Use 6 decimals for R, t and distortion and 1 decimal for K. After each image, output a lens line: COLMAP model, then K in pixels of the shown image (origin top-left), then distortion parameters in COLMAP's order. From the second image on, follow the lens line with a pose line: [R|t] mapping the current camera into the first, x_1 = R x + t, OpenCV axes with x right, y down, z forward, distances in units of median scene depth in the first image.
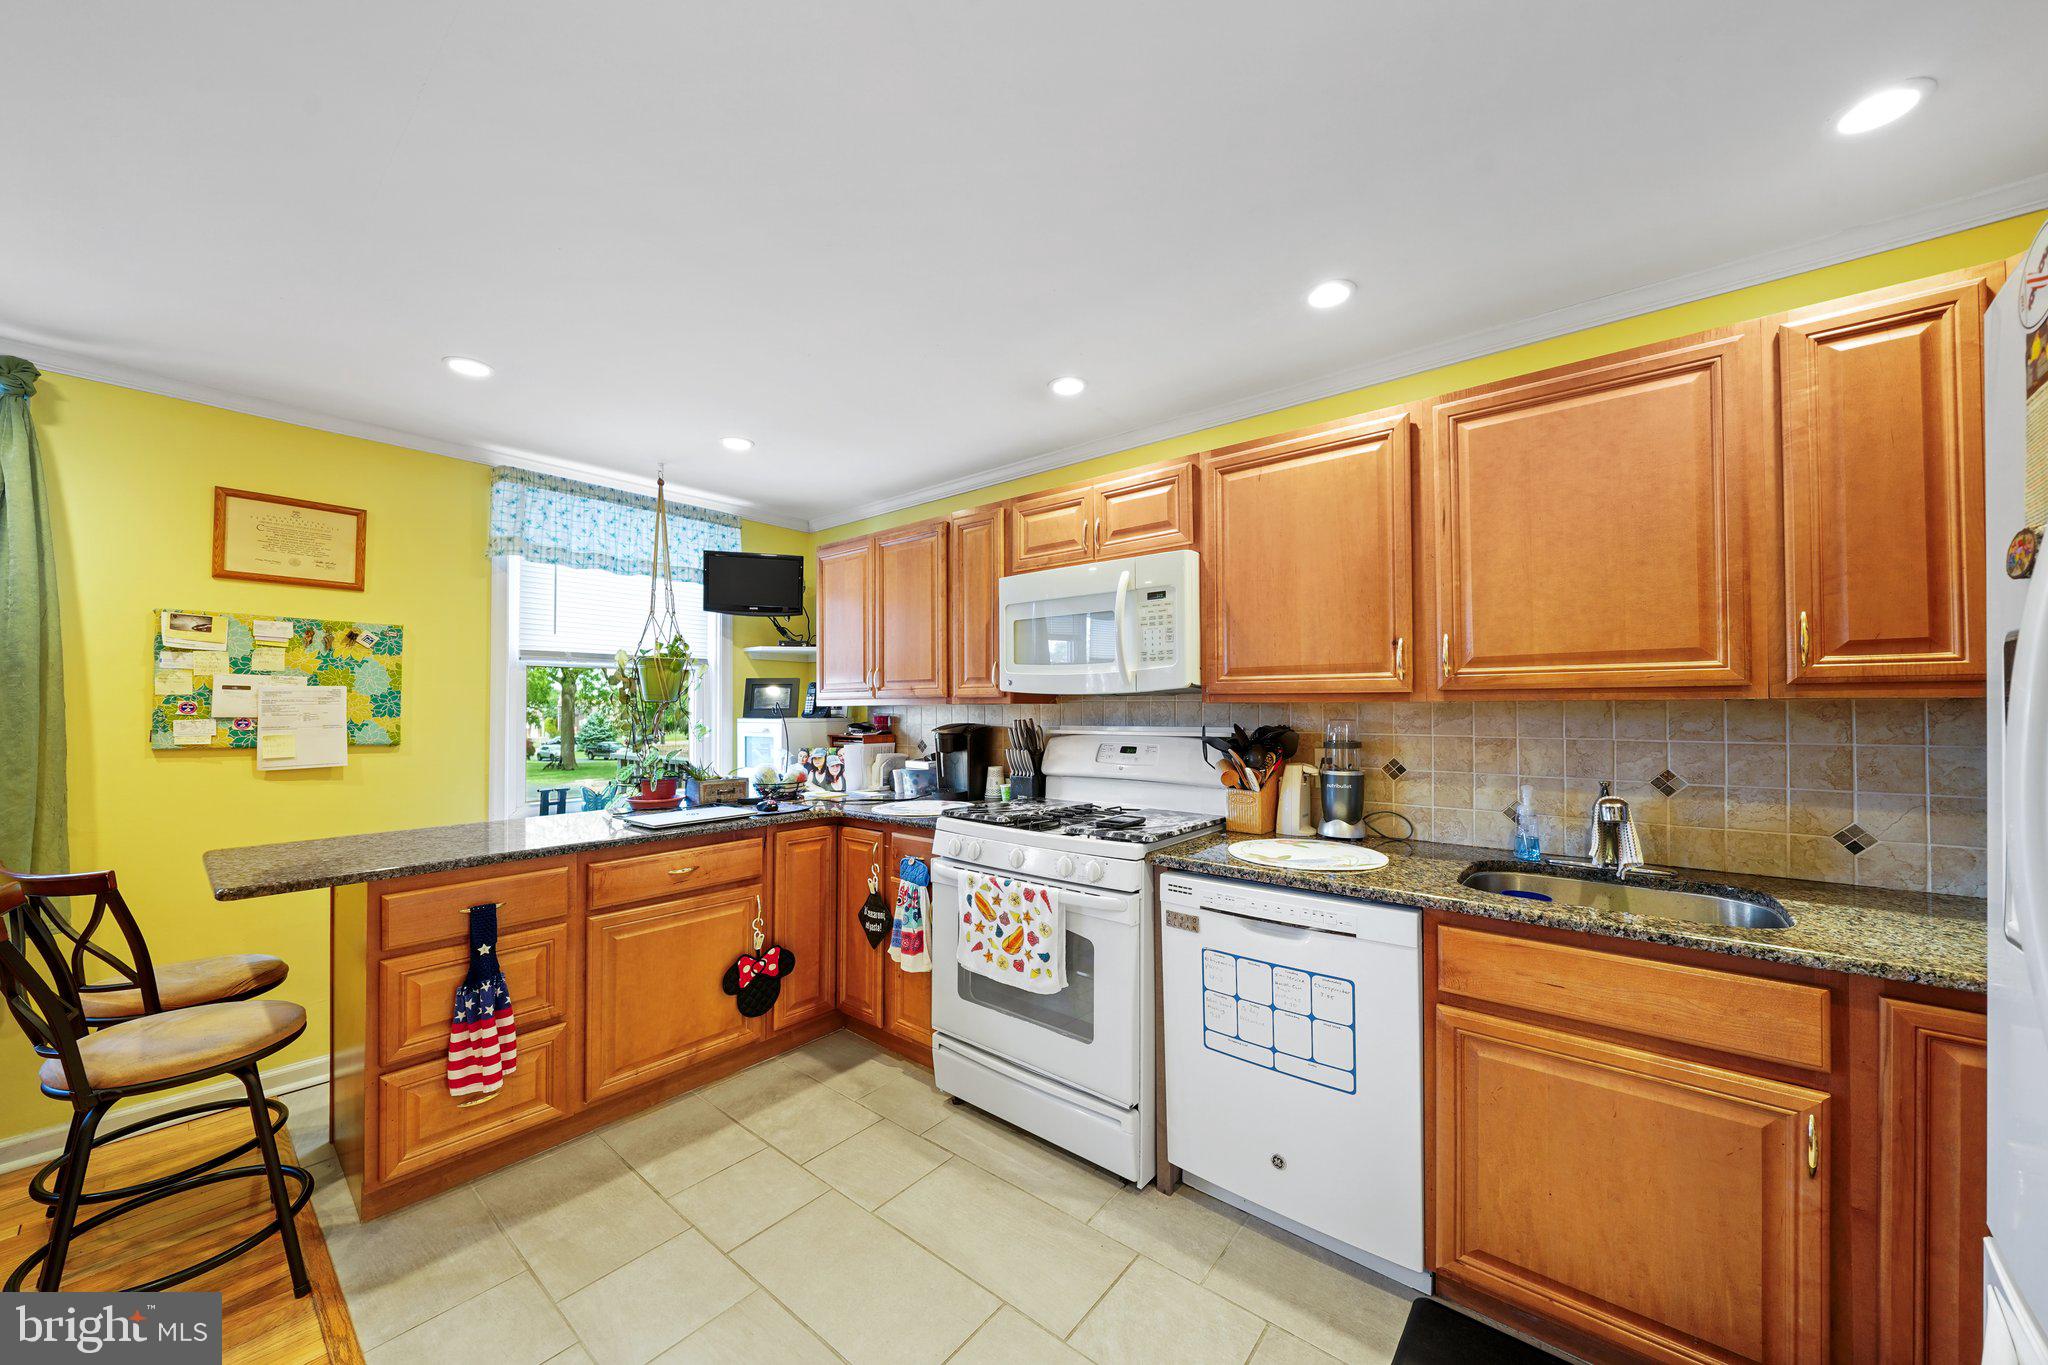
lens RADIAL K [[721.0, 0, 1036.1], [0, 721.0, 697.3], [0, 0, 1]] dist [-0.007846, -0.000079]
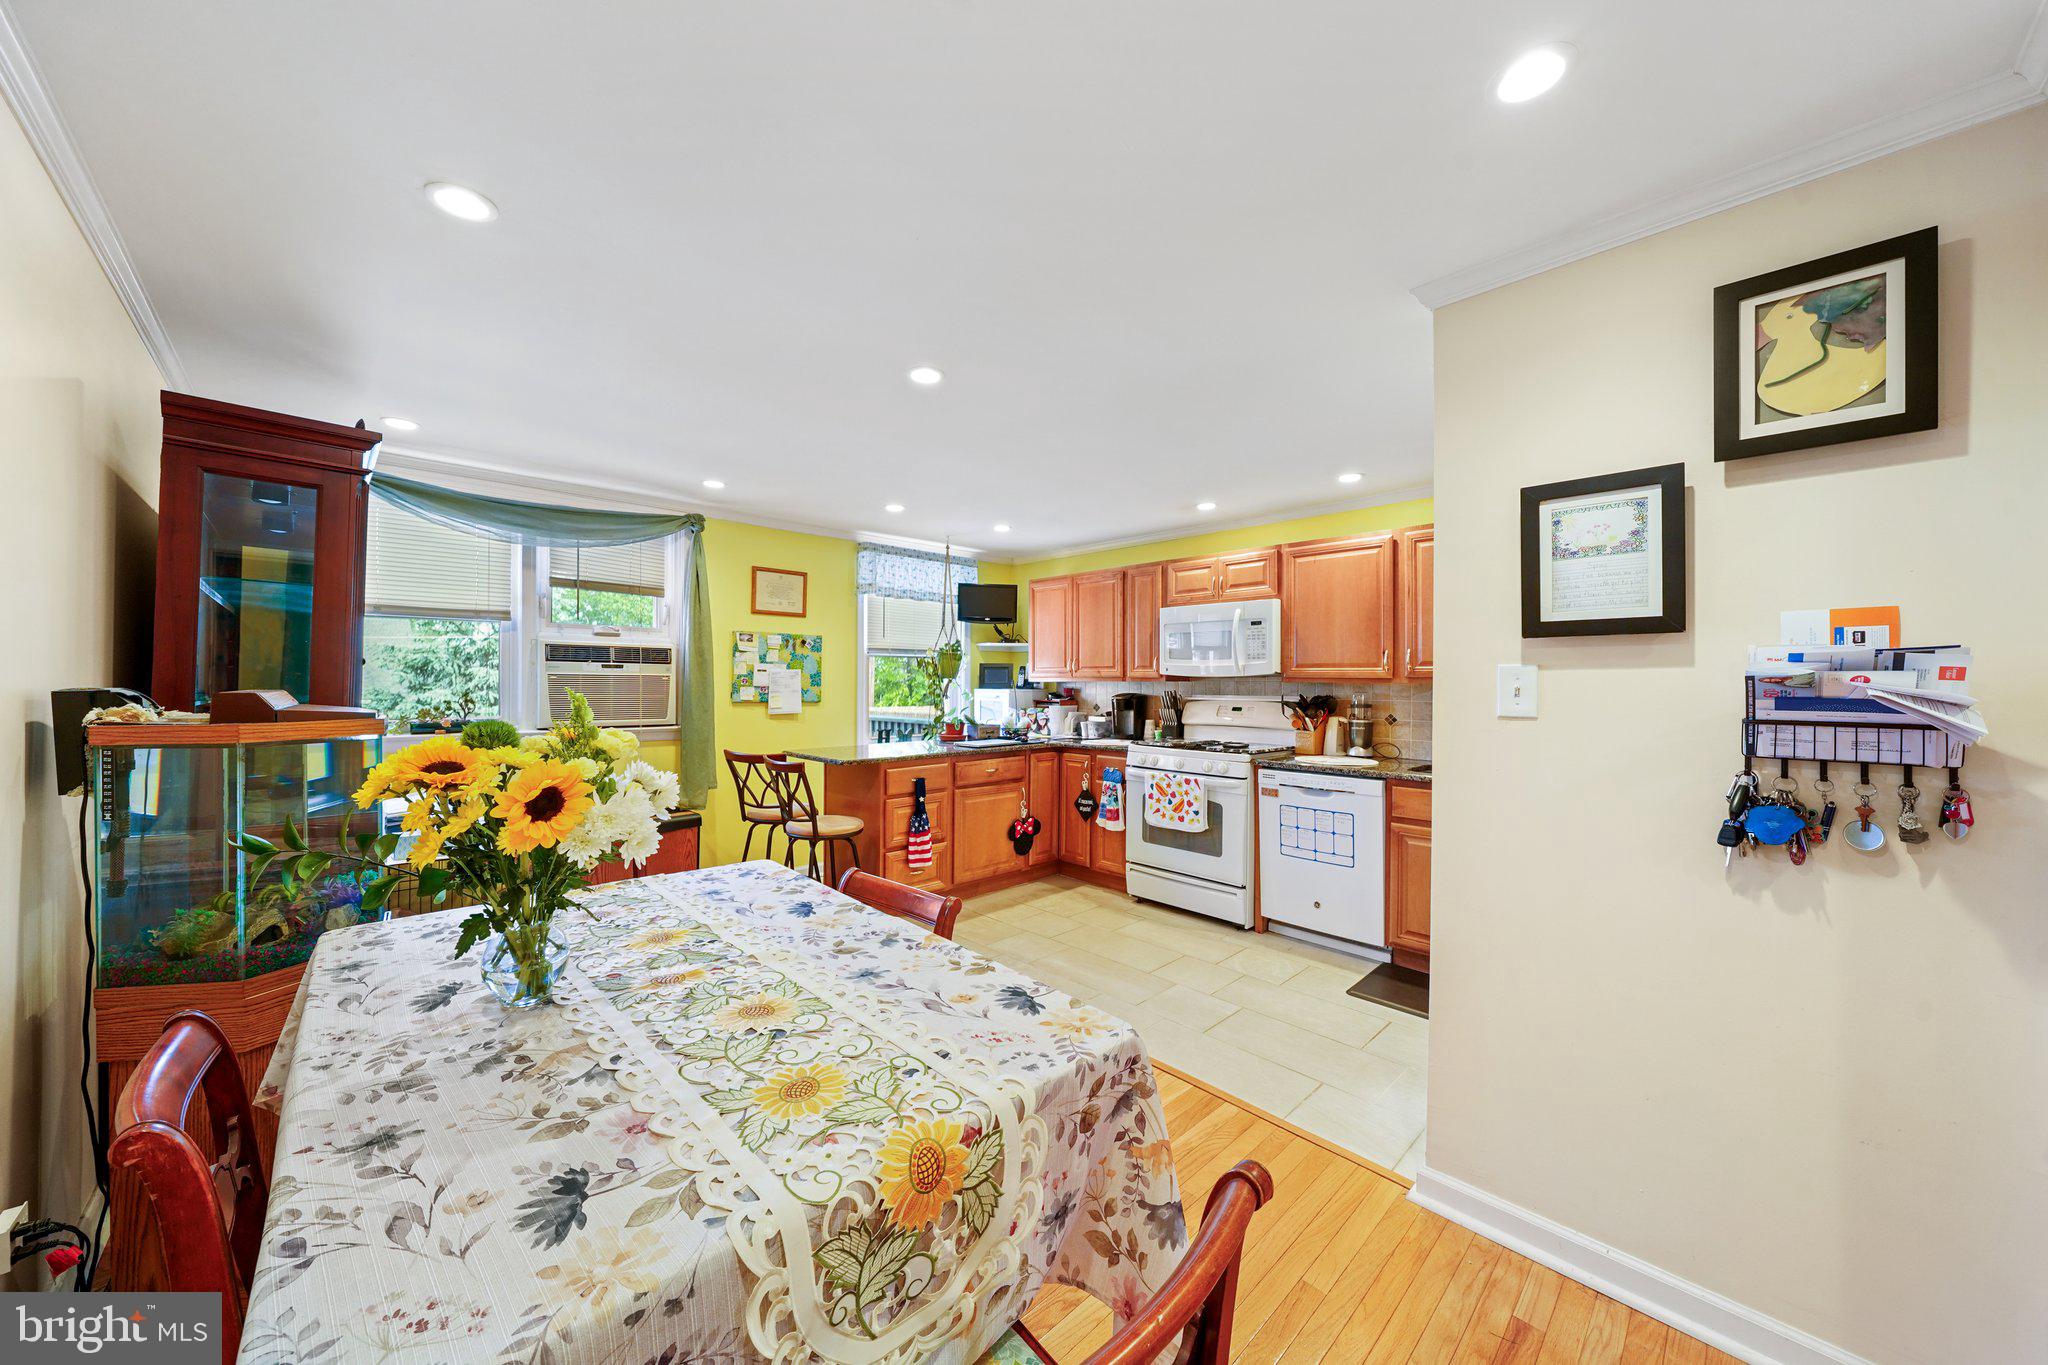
lens RADIAL K [[715.4, 0, 1024.0], [0, 715.4, 682.5], [0, 0, 1]] dist [-0.006192, 0.000097]
pose [[0.992652, 0.007196, -0.120791, -0.194463], [-0.005188, 0.999843, 0.016935, -0.018750], [0.120894, -0.016184, 0.992534, -0.858169]]
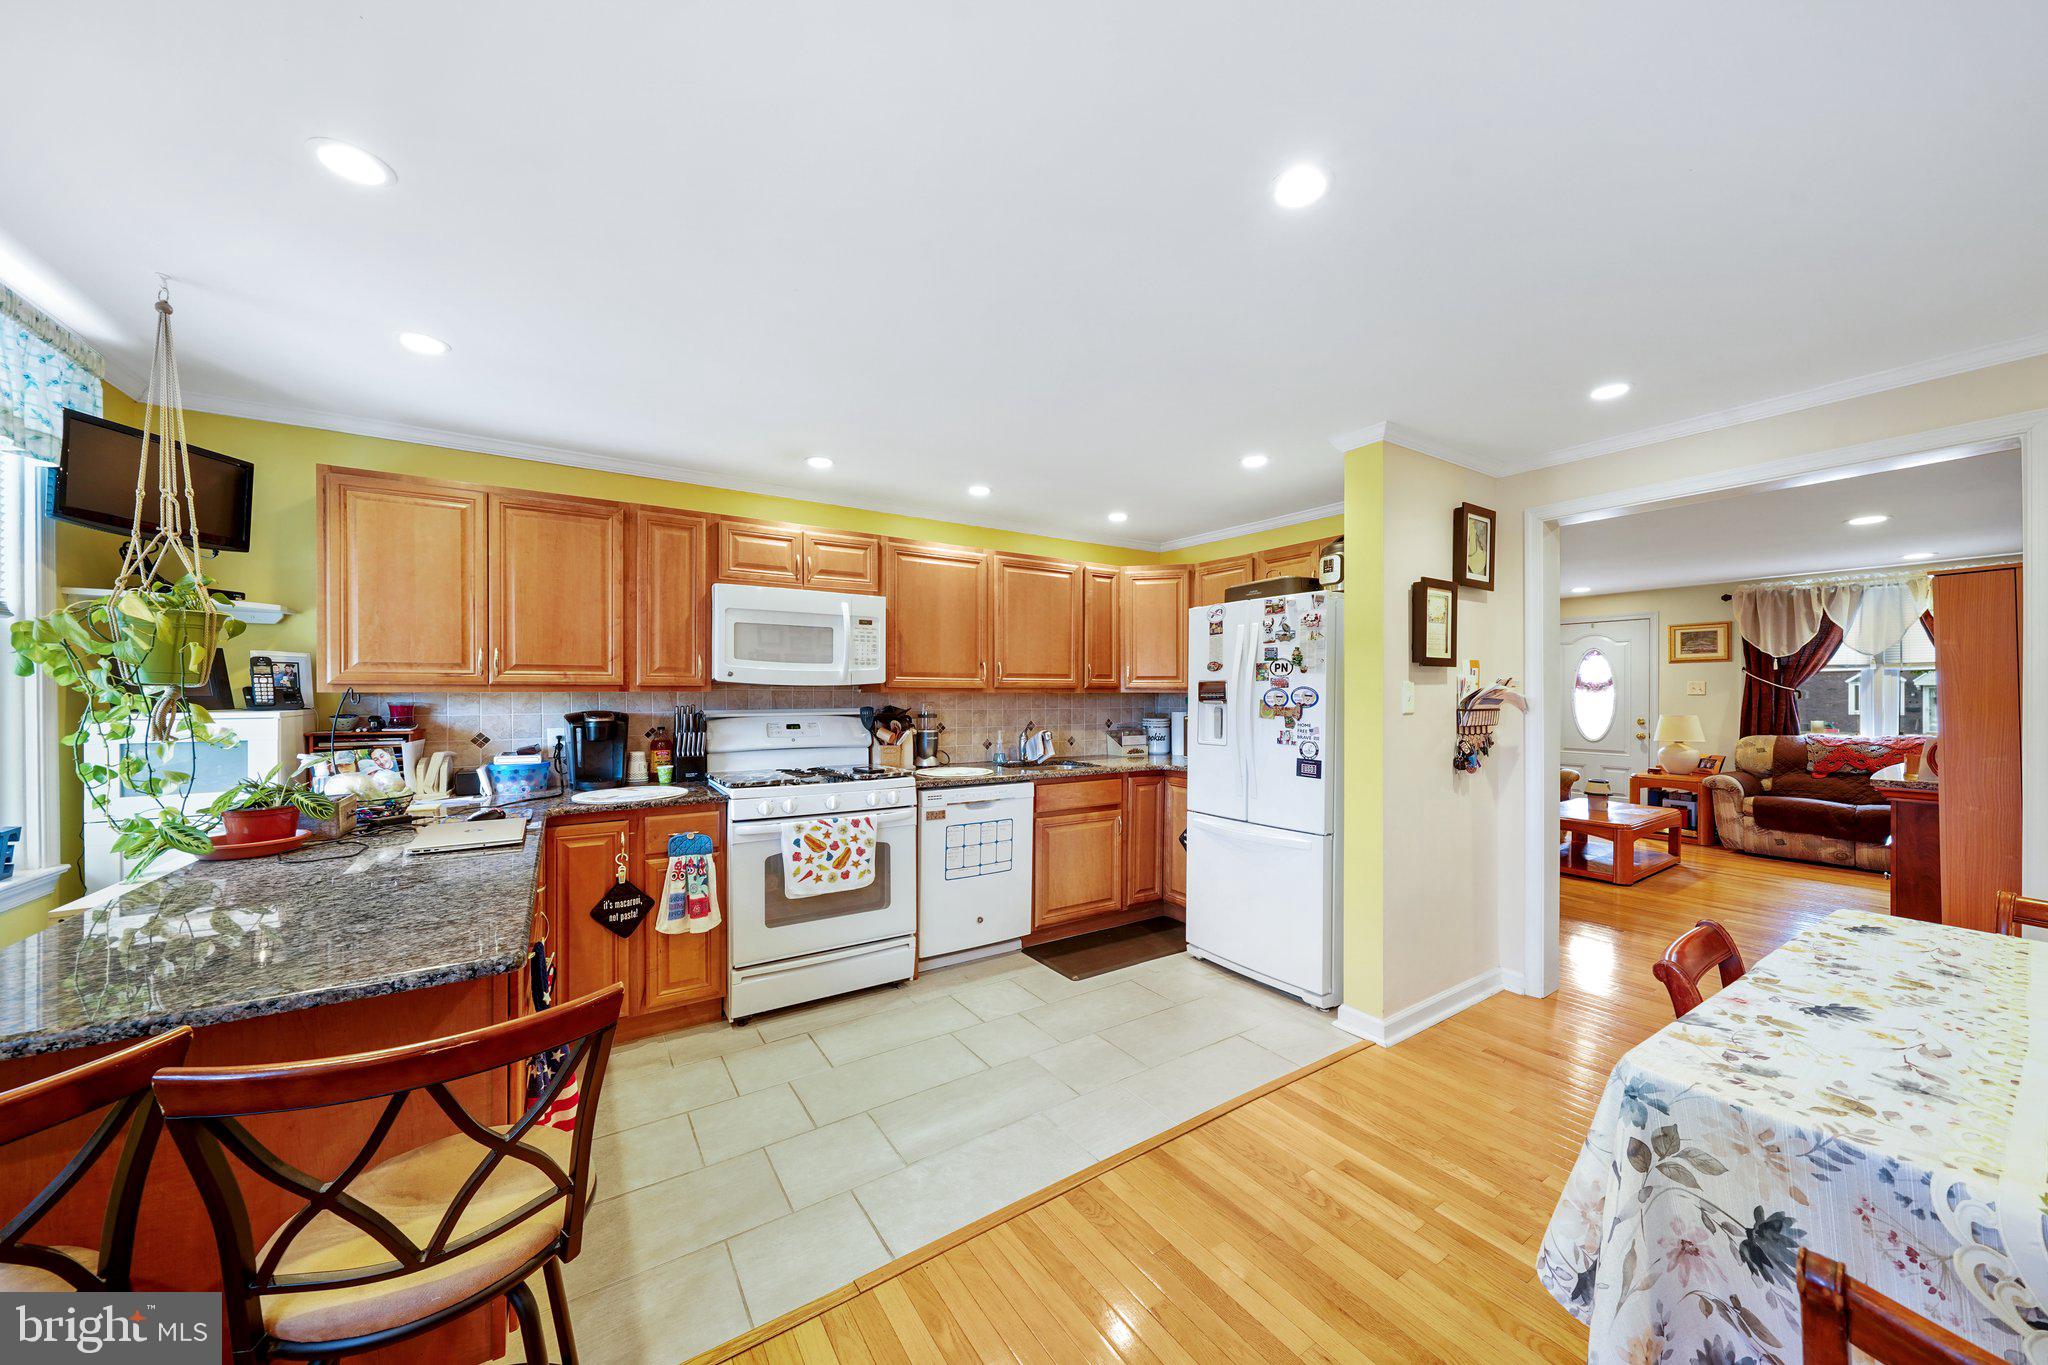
lens RADIAL K [[705.0, 0, 1021.0], [0, 705.0, 693.3], [0, 0, 1]] dist [-0.006403, -0.000014]
pose [[0.306981, 0.002577, 0.951712, -1.149494], [-0.015840, 0.999872, 0.002402, 0.000925], [-0.951584, -0.015813, 0.306983, 0.220389]]
